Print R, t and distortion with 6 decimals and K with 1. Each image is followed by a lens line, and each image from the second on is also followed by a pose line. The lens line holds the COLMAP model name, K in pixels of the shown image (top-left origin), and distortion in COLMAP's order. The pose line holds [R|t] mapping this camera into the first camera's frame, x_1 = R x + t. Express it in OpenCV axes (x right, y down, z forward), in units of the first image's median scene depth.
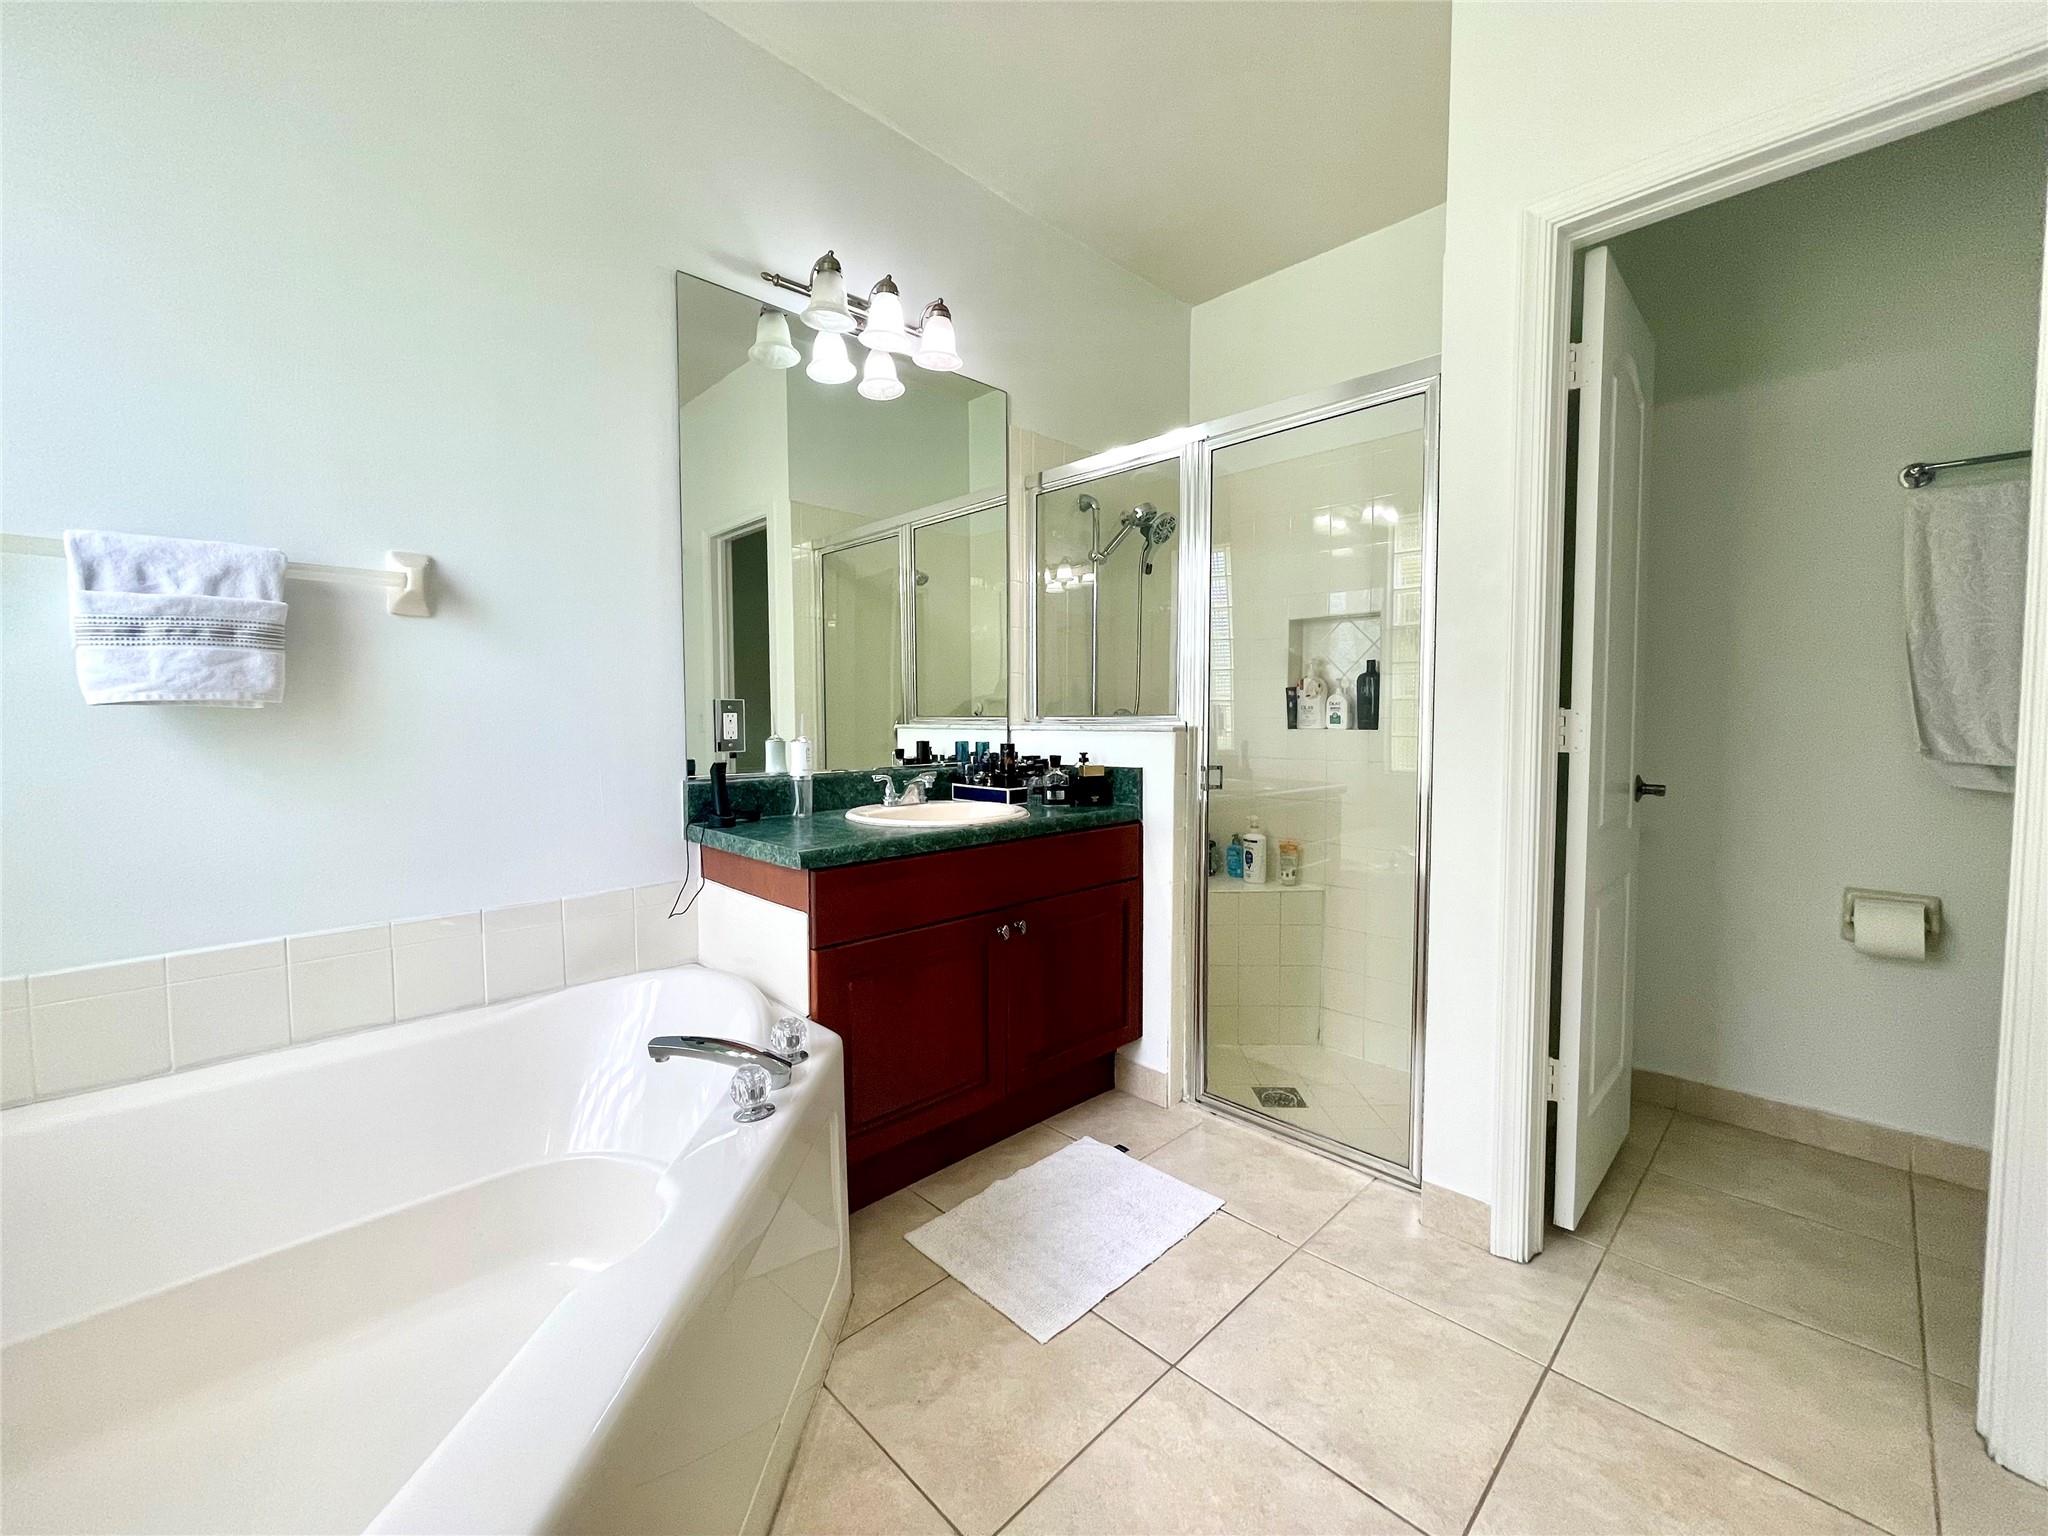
lens RADIAL K [[829.4, 0, 1025.1], [0, 829.4, 763.7], [0, 0, 1]] dist [-0.000746, -0.000320]
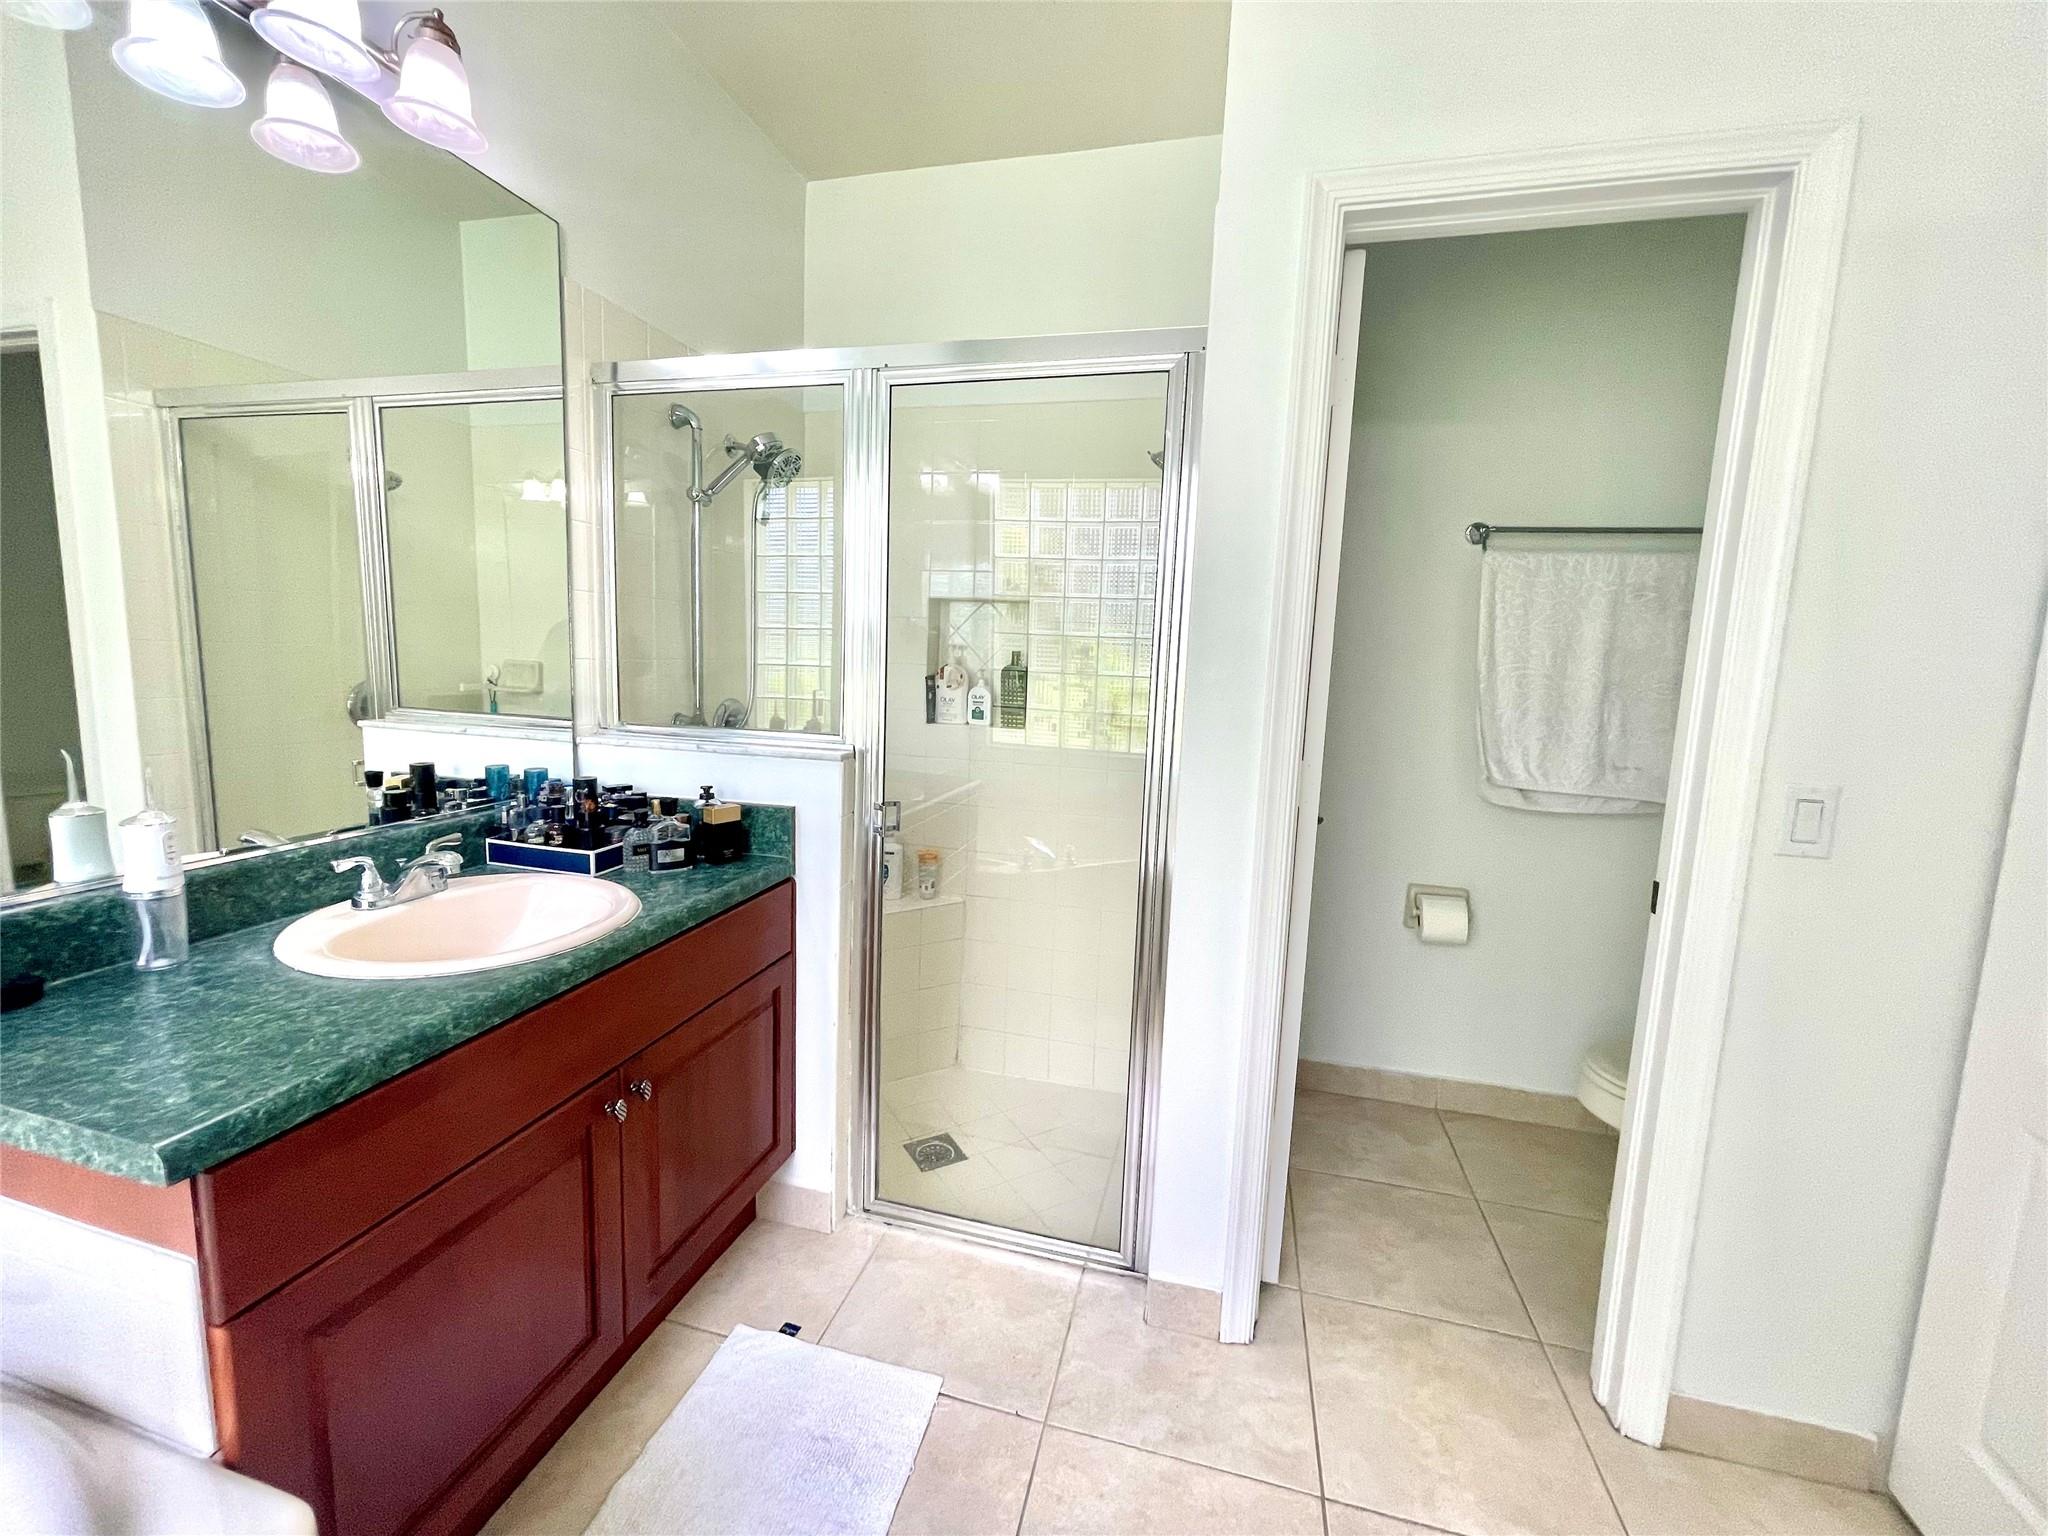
lens RADIAL K [[829.4, 0, 1021.5], [0, 829.4, 762.9], [0, 0, 1]] dist [-0.000746, -0.000320]
pose [[0.857084, -0.032309, 0.514163, -0.064067], [-0.011132, 0.996637, 0.081183, -0.095715], [-0.515056, -0.075304, 0.853842, 0.261404]]
